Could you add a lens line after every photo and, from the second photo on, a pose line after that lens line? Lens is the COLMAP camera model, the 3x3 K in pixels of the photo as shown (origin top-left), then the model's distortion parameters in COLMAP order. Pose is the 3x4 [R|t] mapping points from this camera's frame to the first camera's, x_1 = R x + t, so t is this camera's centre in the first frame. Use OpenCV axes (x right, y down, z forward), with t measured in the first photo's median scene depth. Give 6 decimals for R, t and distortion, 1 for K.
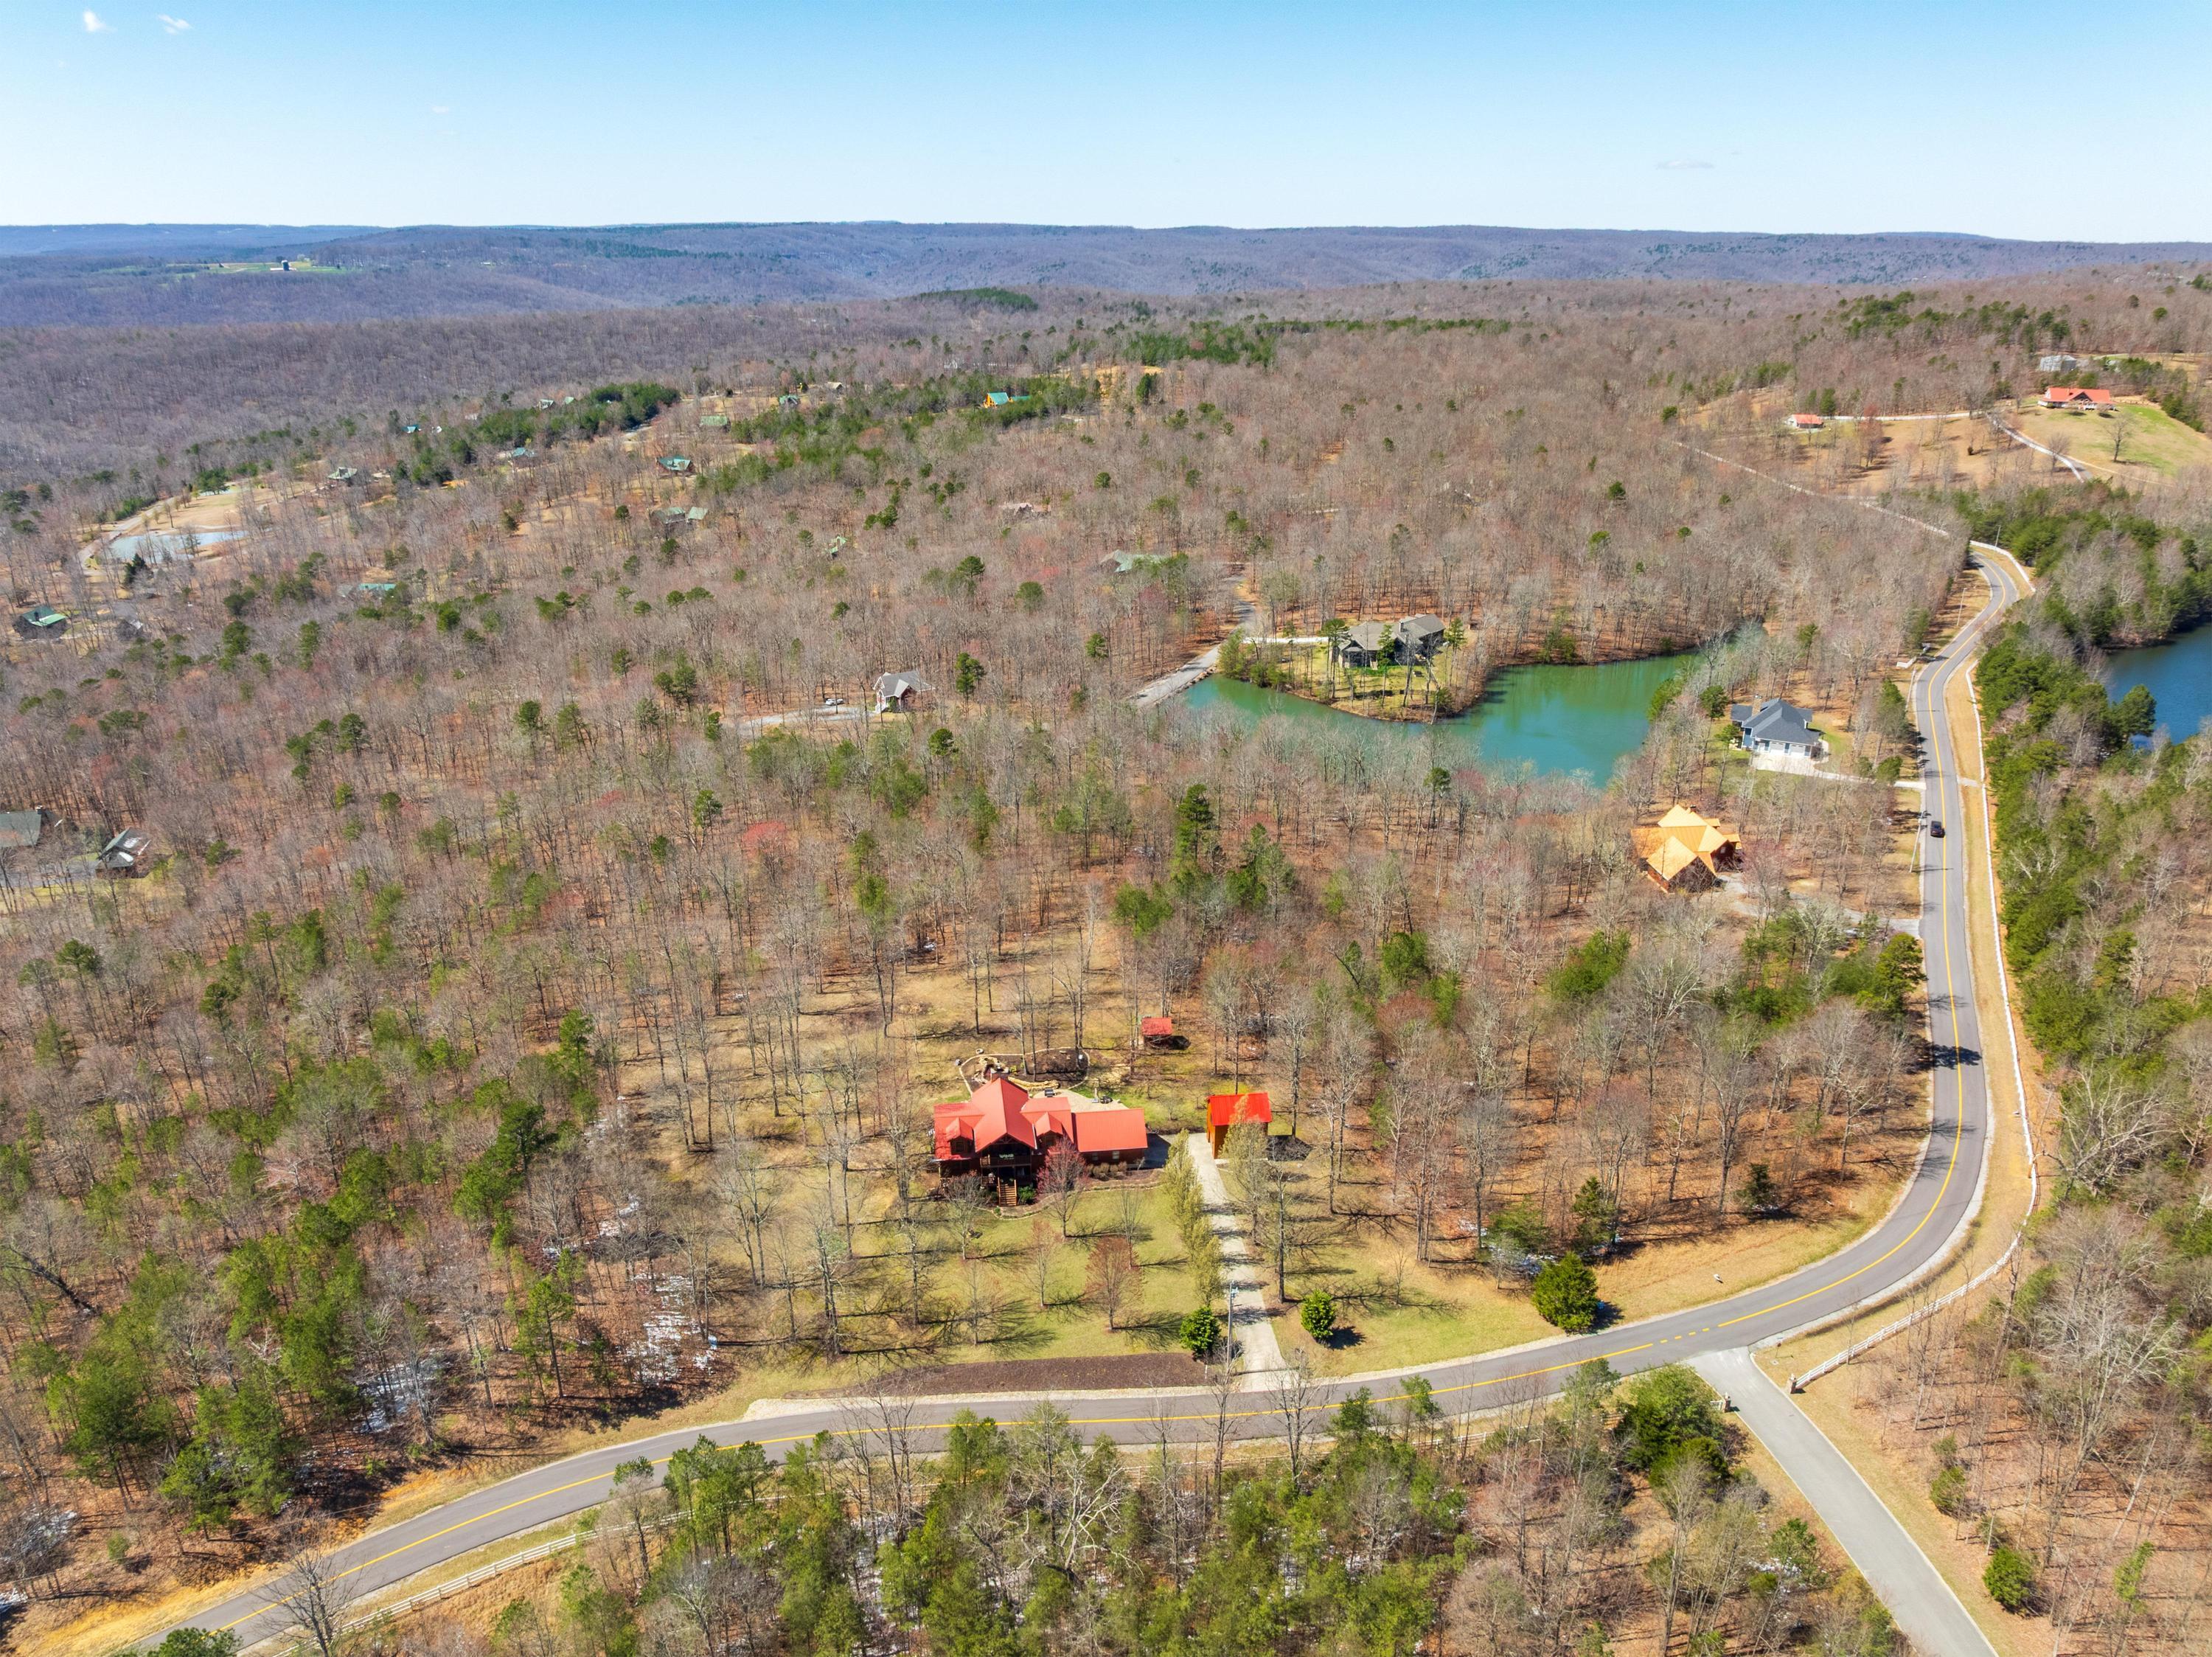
lens RADIAL K [[1508.6, 0, 1135.6], [0, 1508.6, 829.5], [0, 0, 1]] dist [-0.036394, 0.004672]
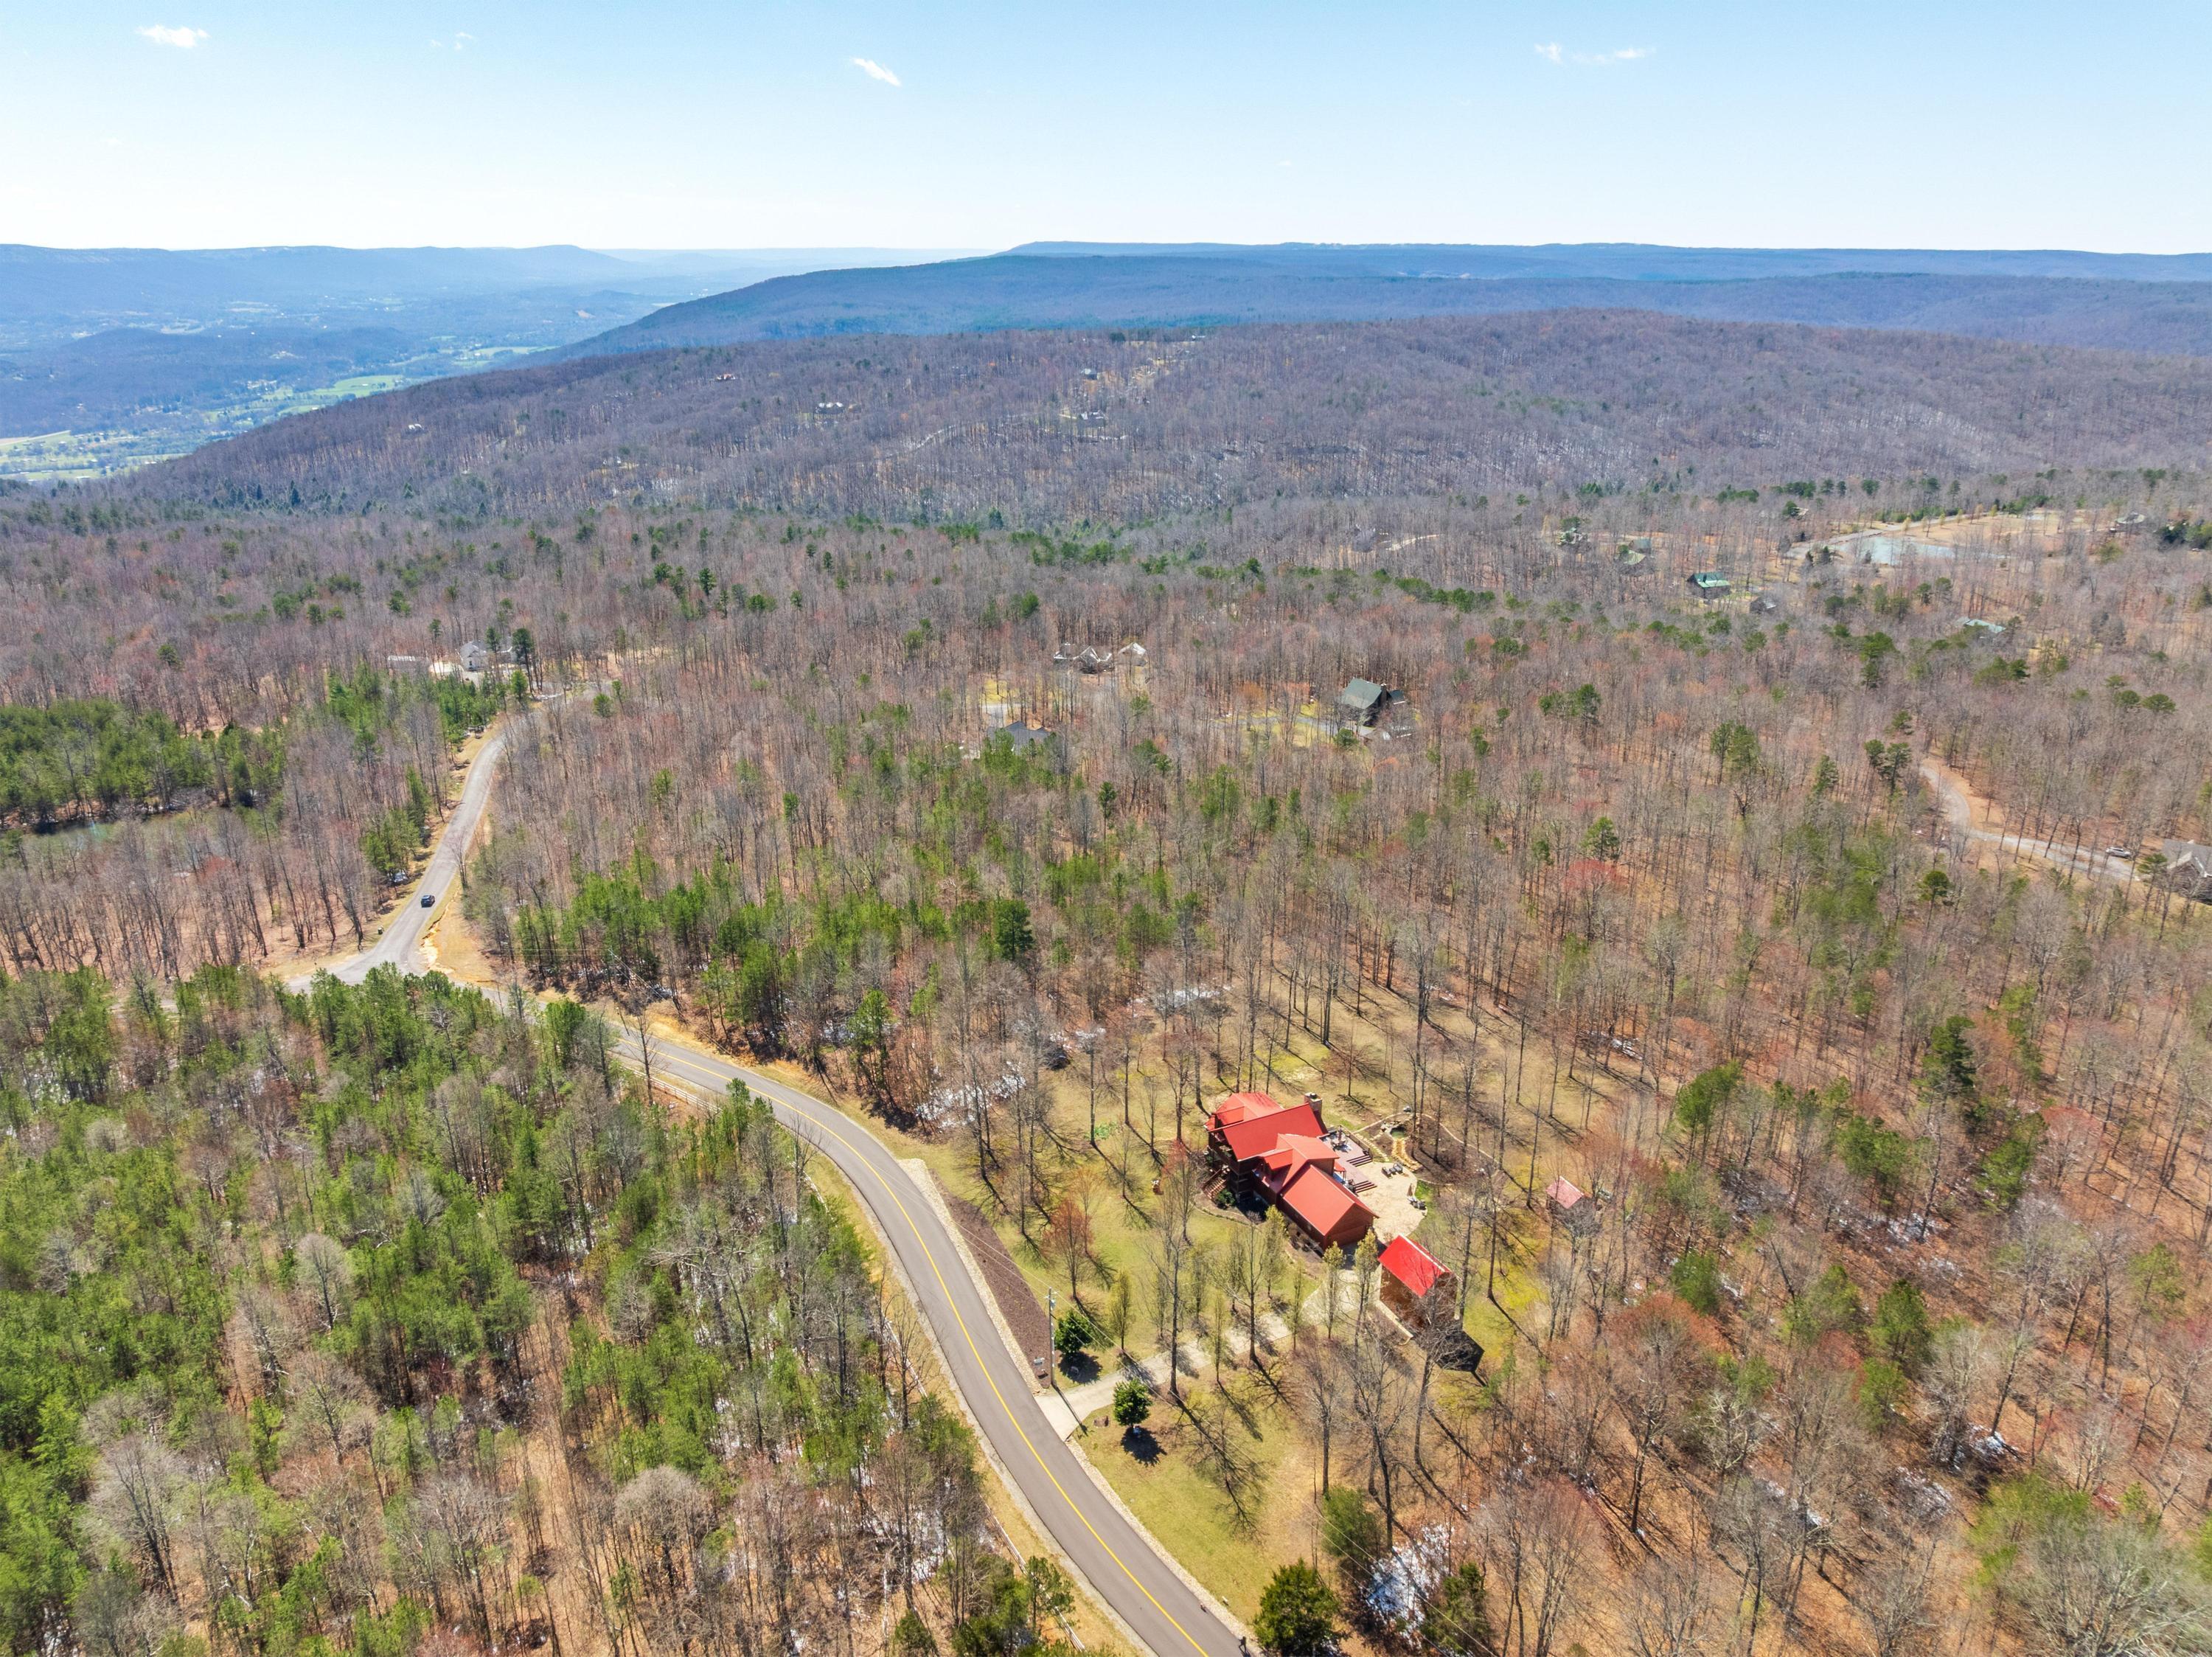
lens RADIAL K [[1508.6, 0, 1135.6], [0, 1508.6, 829.5], [0, 0, 1]] dist [-0.036394, 0.004672]
pose [[0.339770, 0.308097, -0.888613, 0.773718], [-0.340163, 0.921116, 0.189302, -0.168483], [0.876838, 0.237954, 0.417771, 0.485056]]
